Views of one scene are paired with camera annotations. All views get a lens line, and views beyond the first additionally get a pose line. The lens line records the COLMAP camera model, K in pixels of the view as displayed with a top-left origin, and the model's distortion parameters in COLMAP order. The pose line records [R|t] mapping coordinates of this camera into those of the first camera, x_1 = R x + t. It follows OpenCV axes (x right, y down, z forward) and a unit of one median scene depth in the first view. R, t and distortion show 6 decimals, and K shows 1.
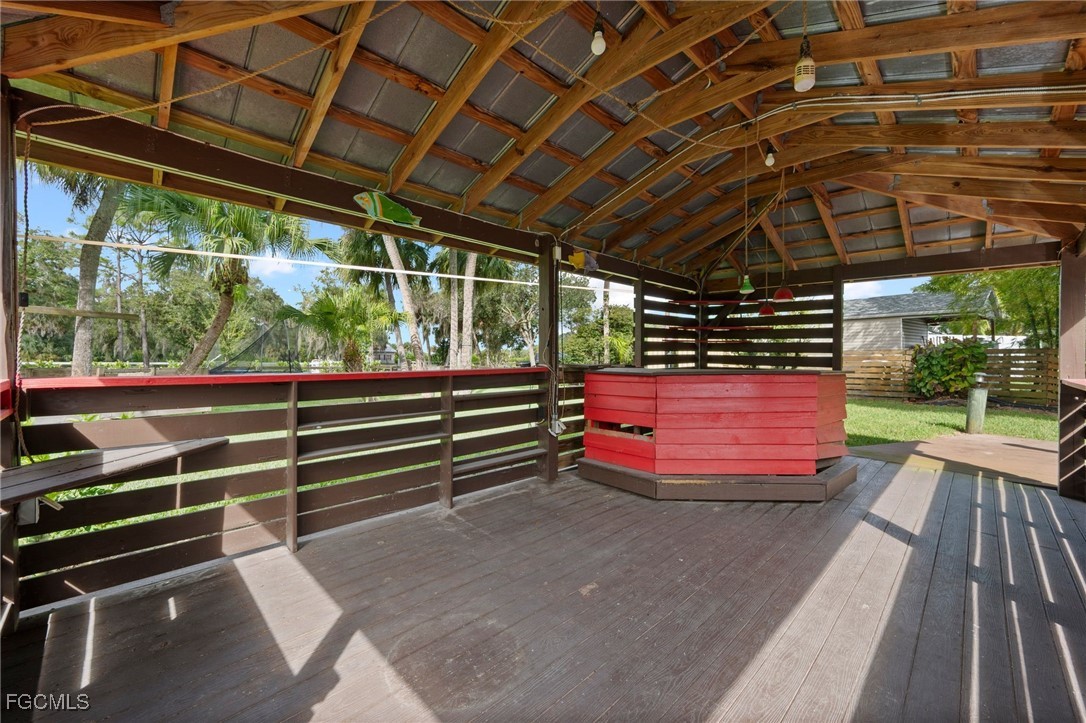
lens RADIAL K [[430.4, 0, 545.9], [0, 430.4, 360.3], [0, 0, 1]] dist [-0.000003, 0.000172]
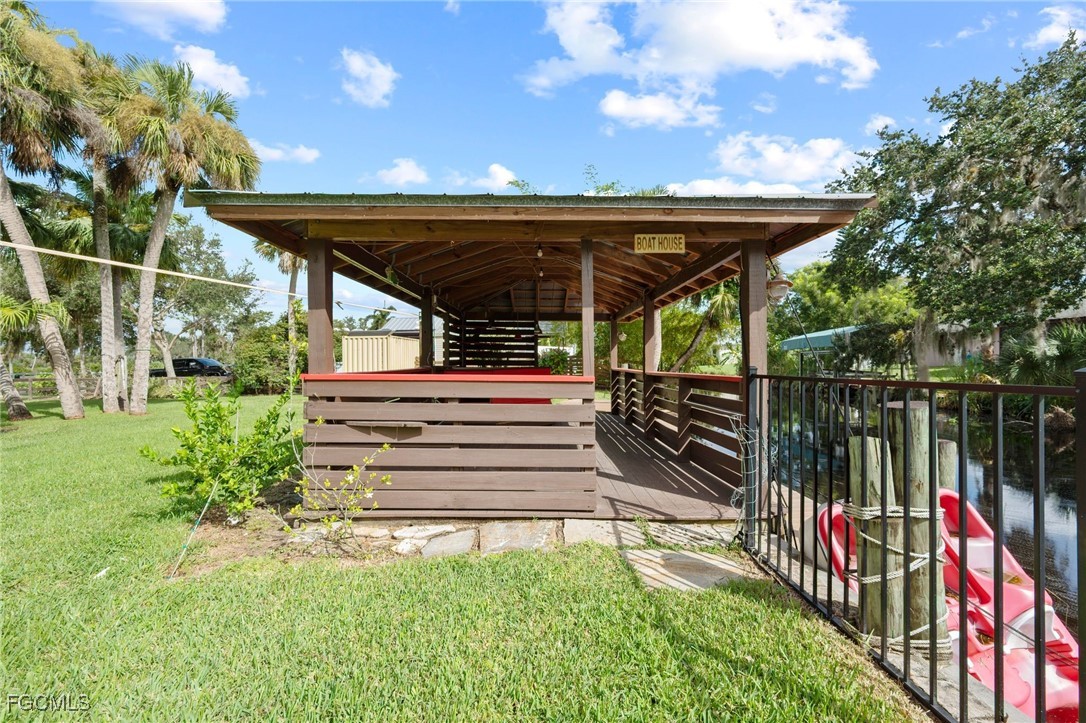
lens RADIAL K [[430.4, 0, 543.3], [0, 430.4, 361.7], [0, 0, 1]] dist [-0.000003, 0.000172]
pose [[0.706578, -0.008674, 0.707582, -0.245333], [0.014998, 0.999884, -0.002720, 0.001923], [-0.707476, 0.012535, 0.706626, -0.140720]]
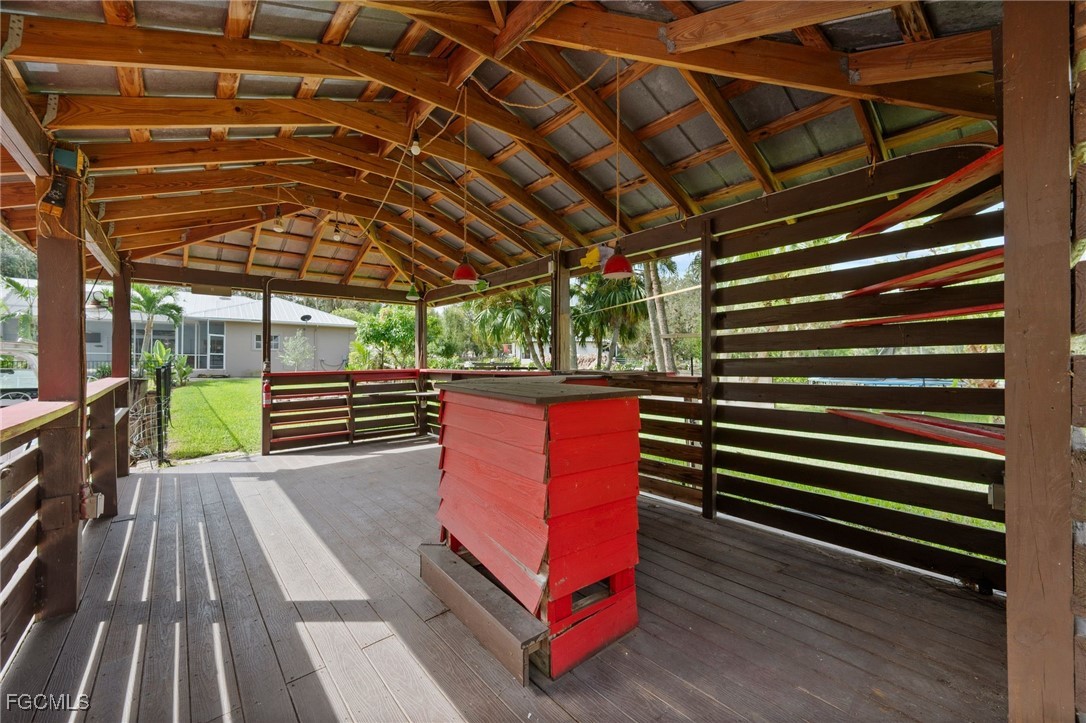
lens RADIAL K [[430.4, 0, 541.4], [0, 430.4, 363.2], [0, 0, 1]] dist [-0.000003, 0.000172]
pose [[-0.076544, 0.000406, -0.997066, 1.705478], [-0.007922, 0.999968, 0.001015, -0.010438], [0.997035, 0.007976, -0.076538, 1.618042]]
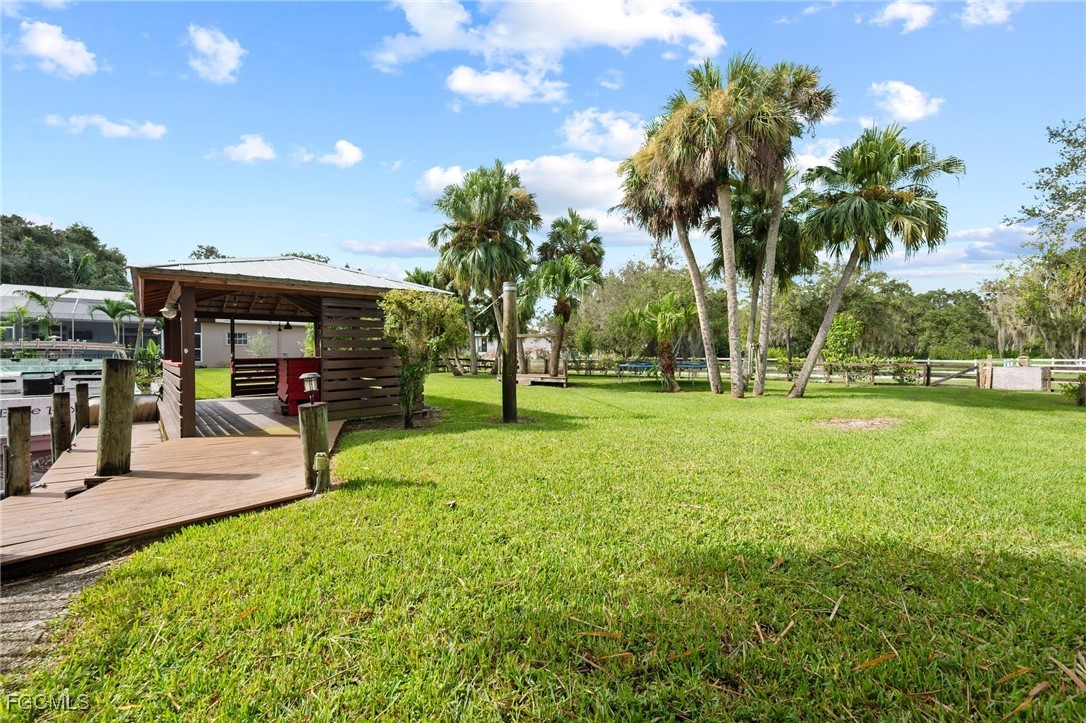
lens RADIAL K [[430.4, 0, 544.3], [0, 430.4, 354.8], [0, 0, 1]] dist [-0.000003, 0.000172]
pose [[-0.018357, 0.004869, -0.999820, 3.243910], [0.006352, 0.999969, 0.004754, 0.007596], [0.999811, -0.006263, -0.018387, 2.775337]]
